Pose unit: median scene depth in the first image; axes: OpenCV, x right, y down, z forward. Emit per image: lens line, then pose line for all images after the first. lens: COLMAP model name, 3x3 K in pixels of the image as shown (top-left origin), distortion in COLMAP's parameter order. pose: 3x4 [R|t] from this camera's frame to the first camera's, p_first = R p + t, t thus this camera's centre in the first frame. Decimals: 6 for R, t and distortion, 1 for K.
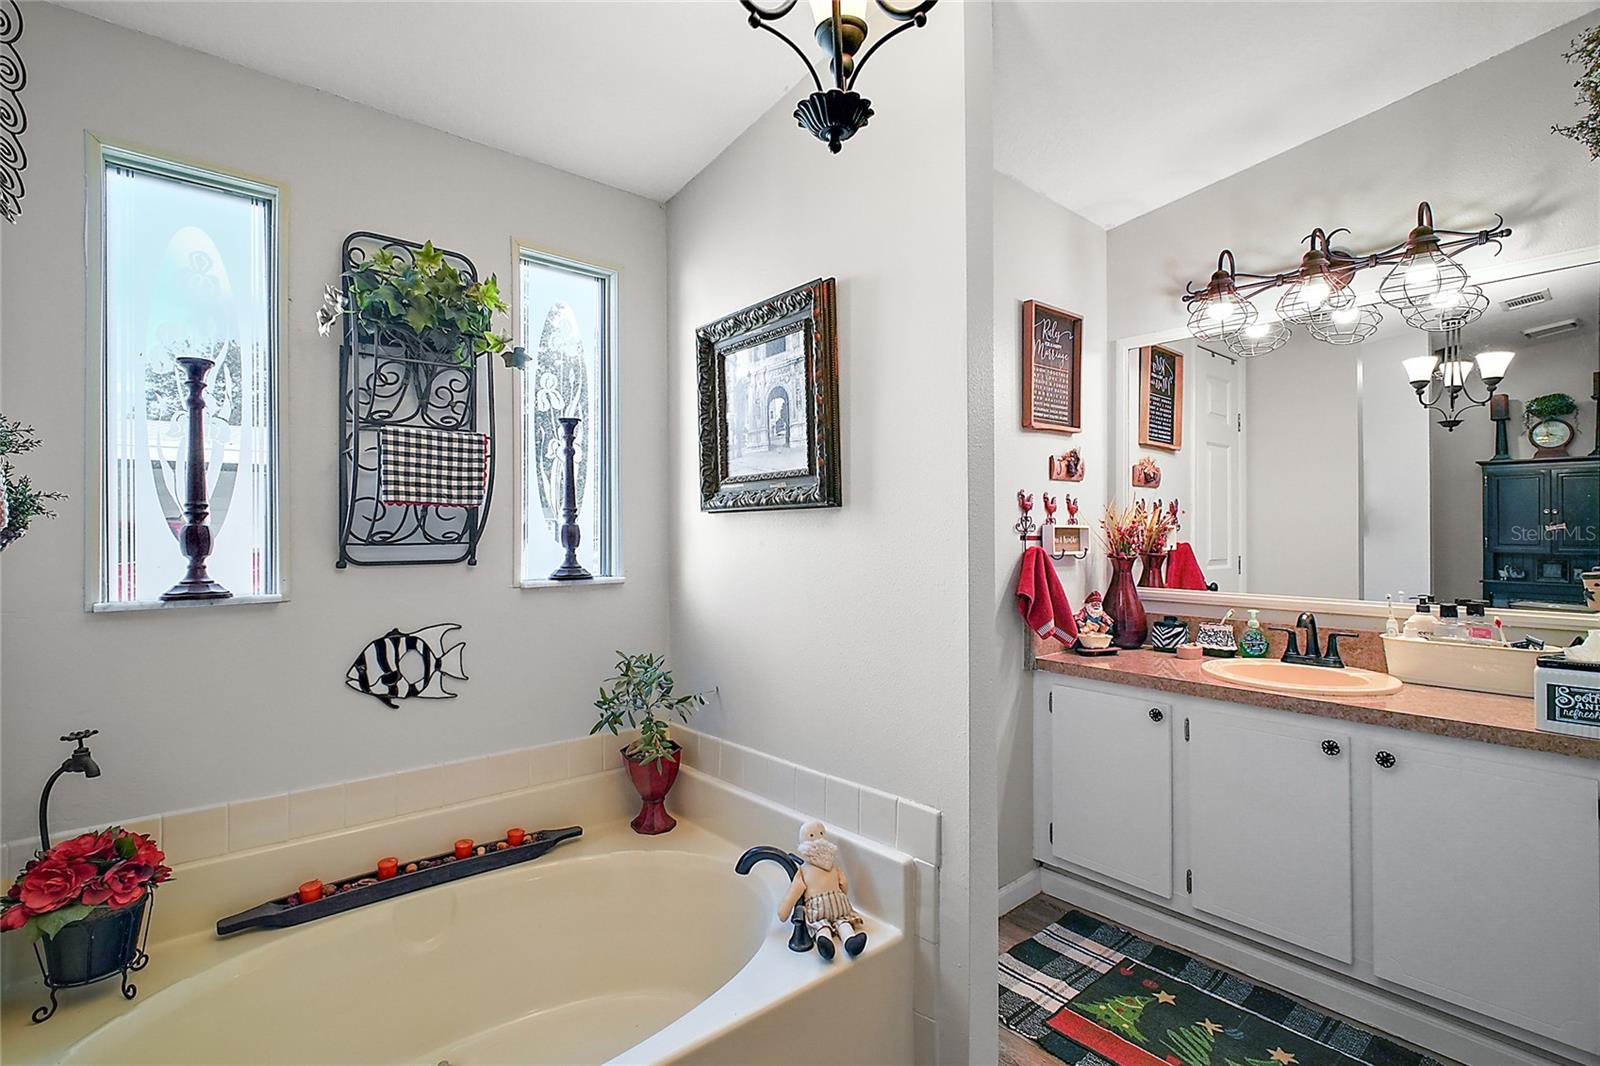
lens RADIAL K [[751.2, 0, 791.4], [0, 751.2, 525.5], [0, 0, 1]] dist [-0.001381, -0.001137]
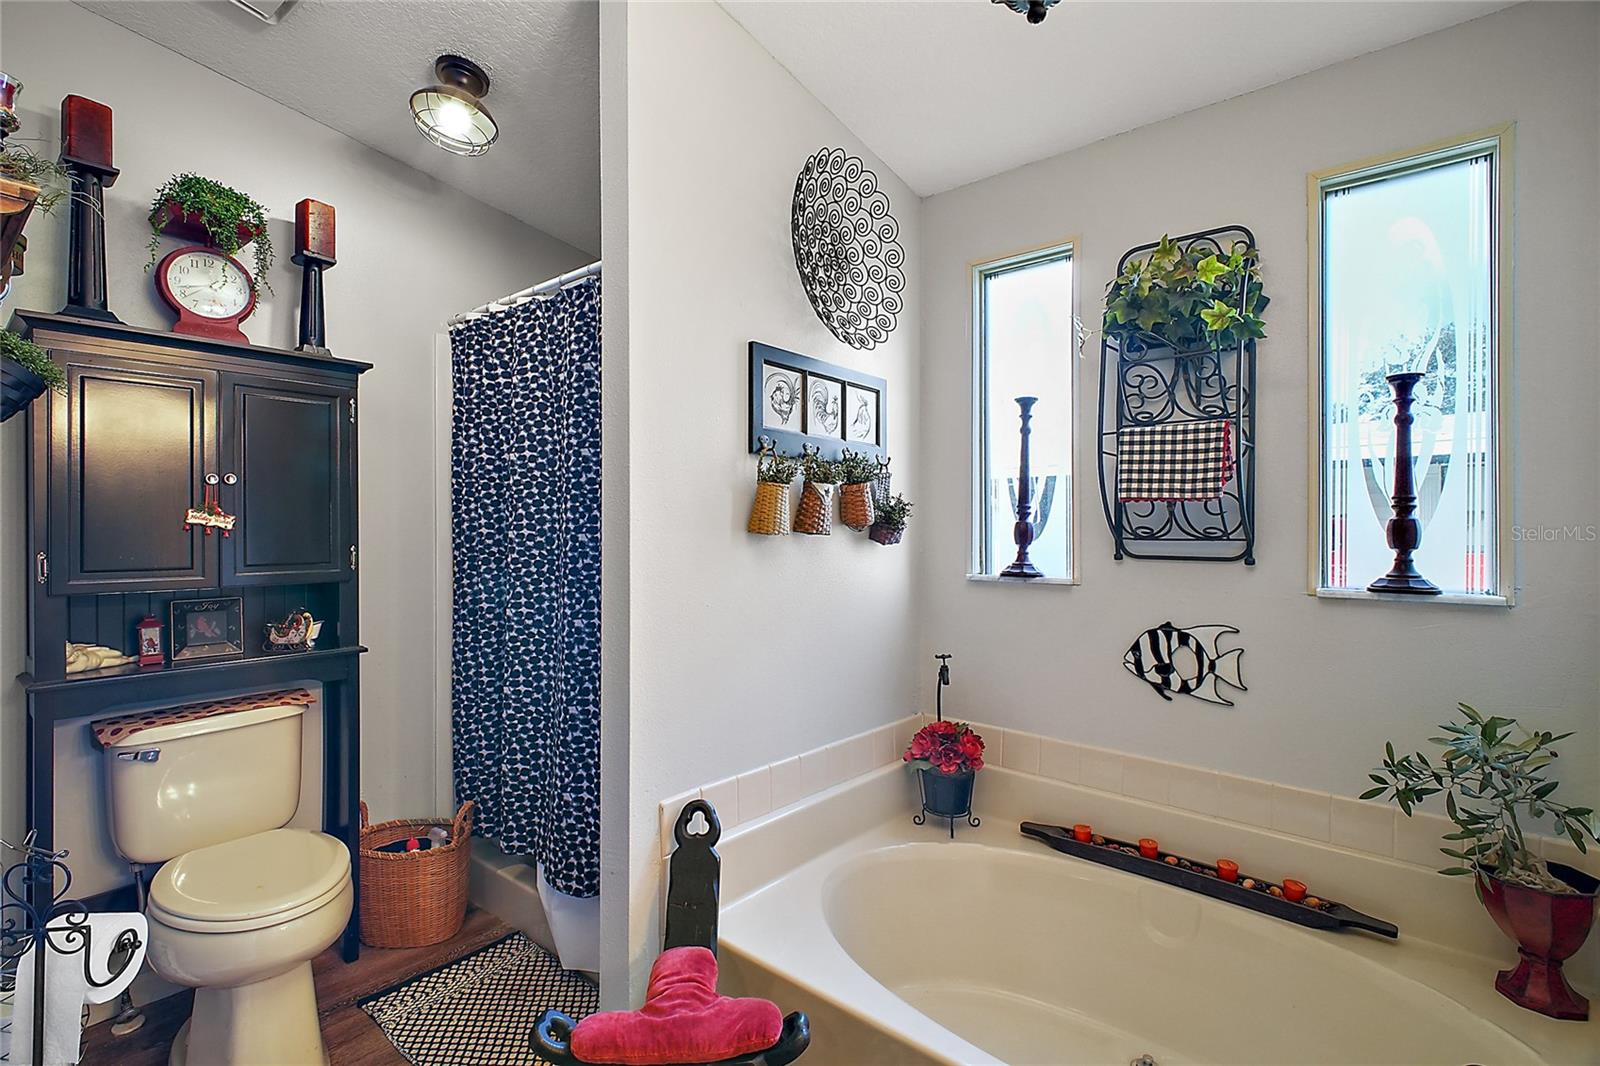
lens RADIAL K [[732.6, 0, 806.6], [0, 732.6, 528.2], [0, 0, 1]] dist [0.000092, -0.000088]
pose [[0.157487, 0.005124, -0.987508, 0.376915], [0.006731, 0.999958, 0.006262, -0.000036], [0.987498, -0.007633, 0.157446, 0.354191]]
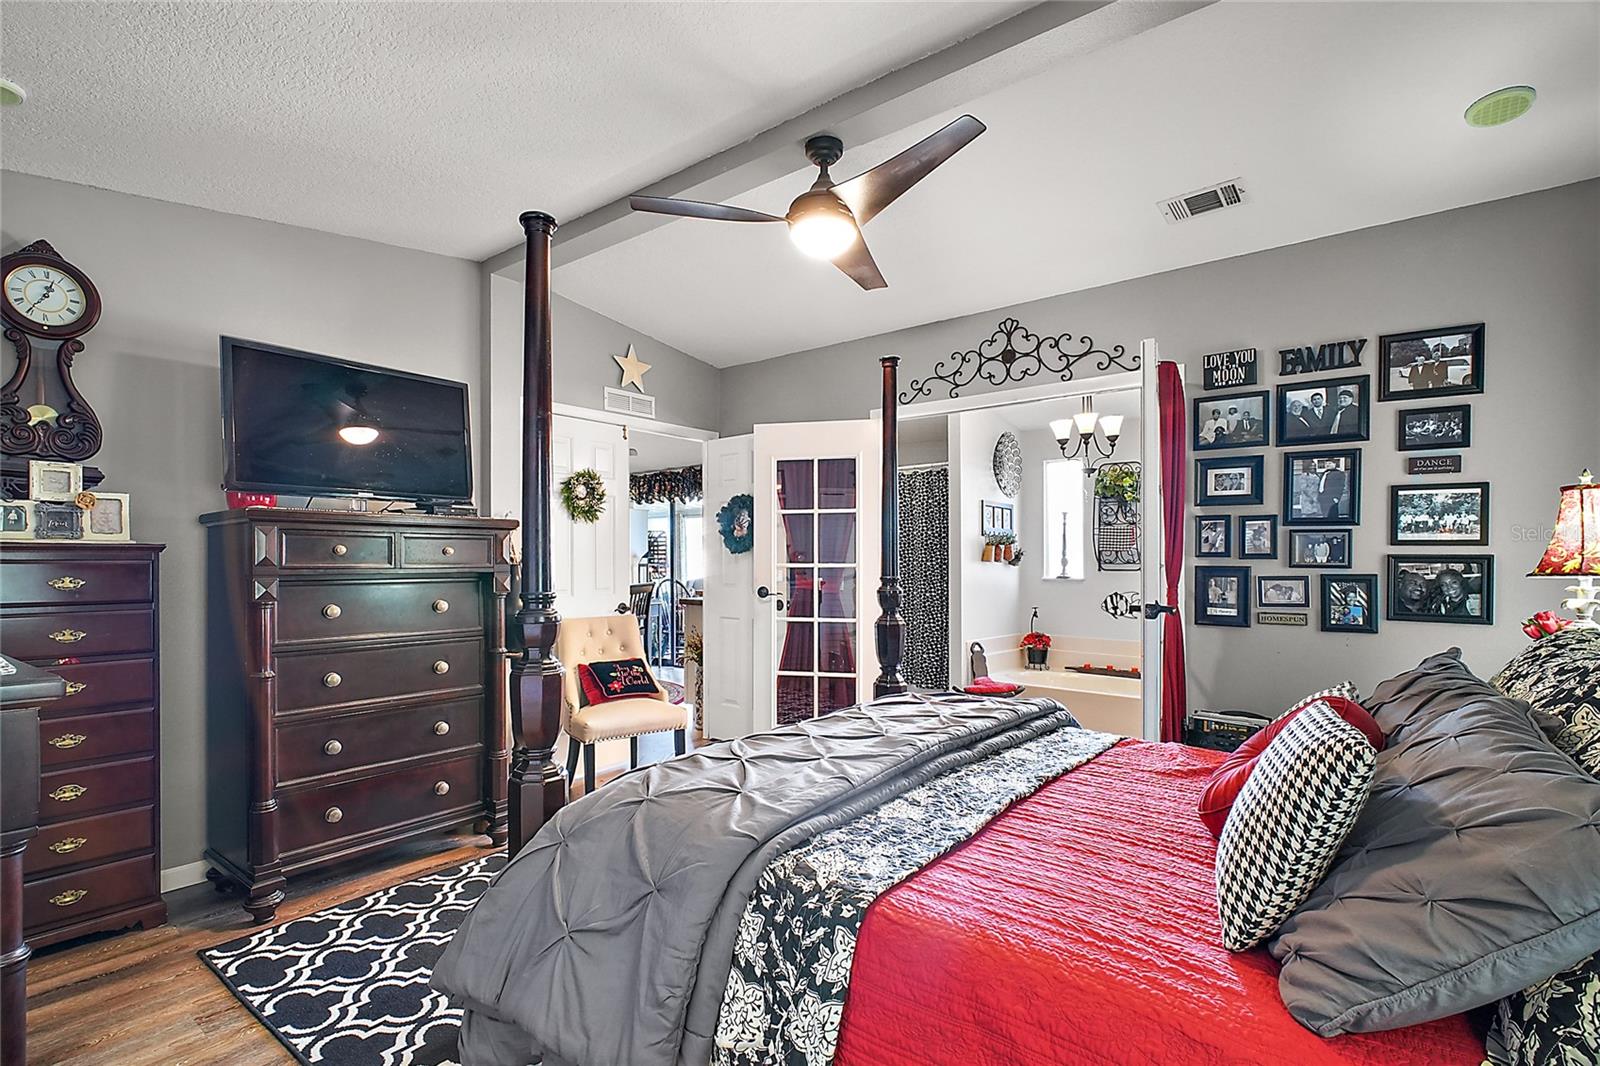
lens RADIAL K [[743.5, 0, 794.5], [0, 743.5, 563.1], [0, 0, 1]] dist [0.000876, -0.000142]
pose [[0.181158, 0.002226, -0.983452, 2.131528], [0.008637, 0.999955, 0.003855, 0.000705], [0.983416, -0.009192, 0.181130, -0.786936]]
